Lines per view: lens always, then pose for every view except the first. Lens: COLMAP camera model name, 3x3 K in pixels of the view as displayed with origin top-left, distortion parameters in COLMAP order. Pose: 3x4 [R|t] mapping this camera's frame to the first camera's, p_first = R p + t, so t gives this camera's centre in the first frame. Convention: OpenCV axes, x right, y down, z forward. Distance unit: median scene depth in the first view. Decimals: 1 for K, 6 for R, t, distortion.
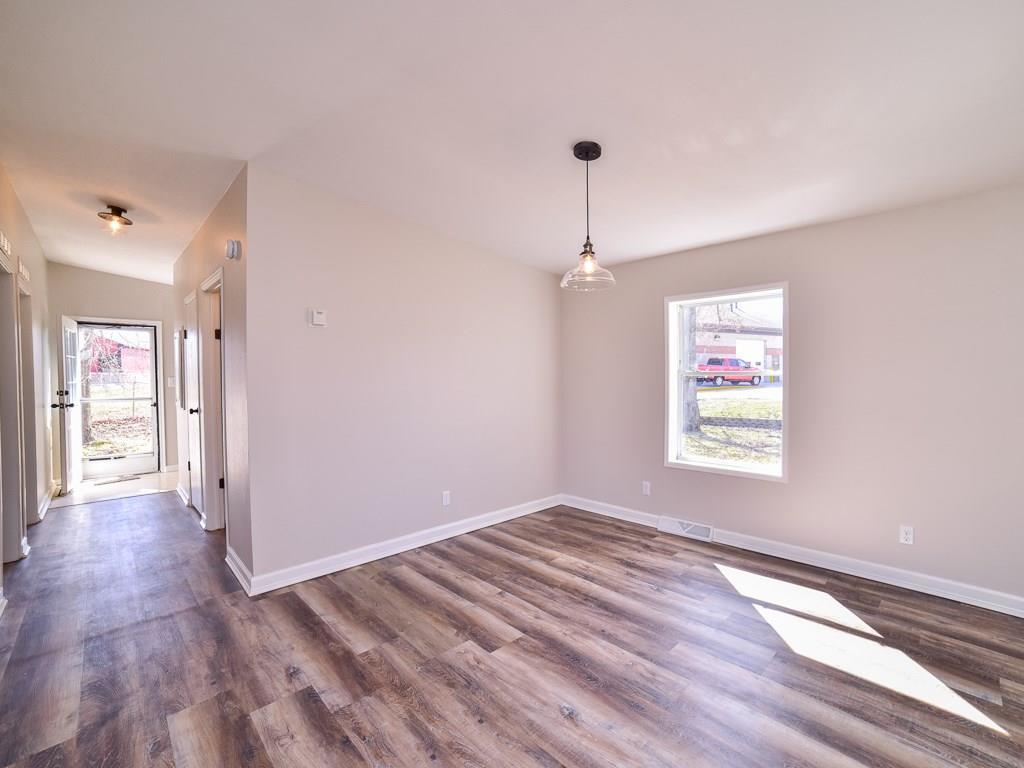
lens RADIAL K [[450.1, 0, 522.6], [0, 450.1, 386.0], [0, 0, 1]] dist [-0.035762, 0.008233]
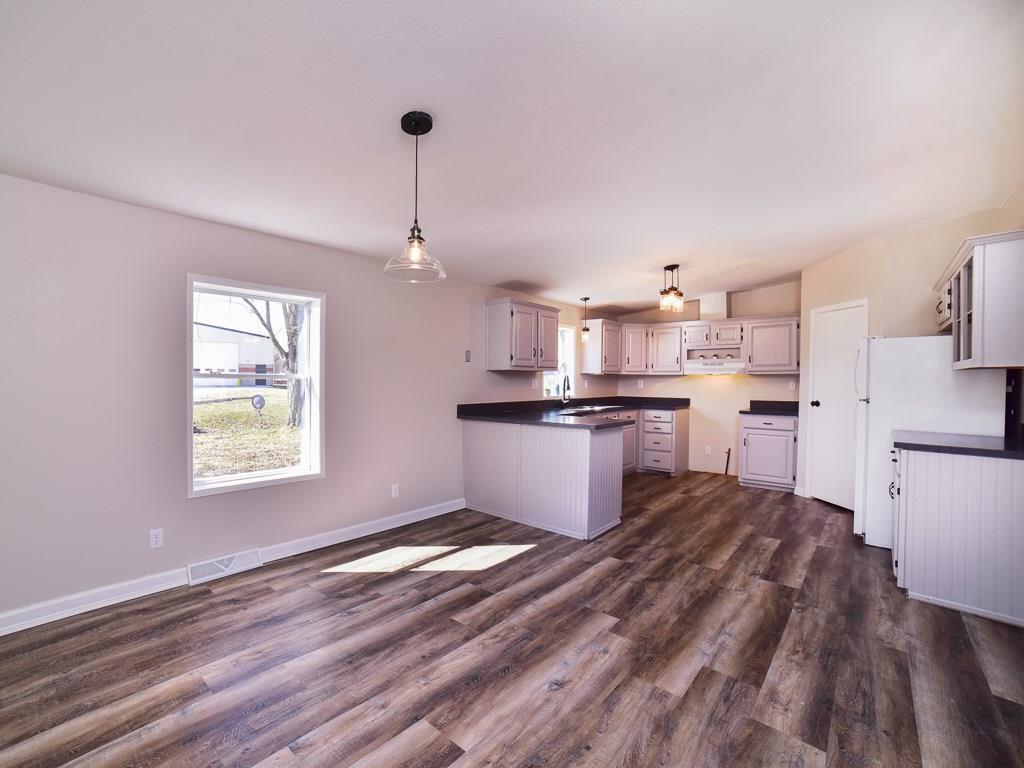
lens RADIAL K [[450.1, 0, 482.5], [0, 450.1, 386.9], [0, 0, 1]] dist [-0.035762, 0.008233]
pose [[-0.060933, 0.005224, 0.998128, -0.535403], [0.002734, 0.999983, -0.005067, 0.002035], [-0.998138, 0.002420, -0.060946, 0.676783]]
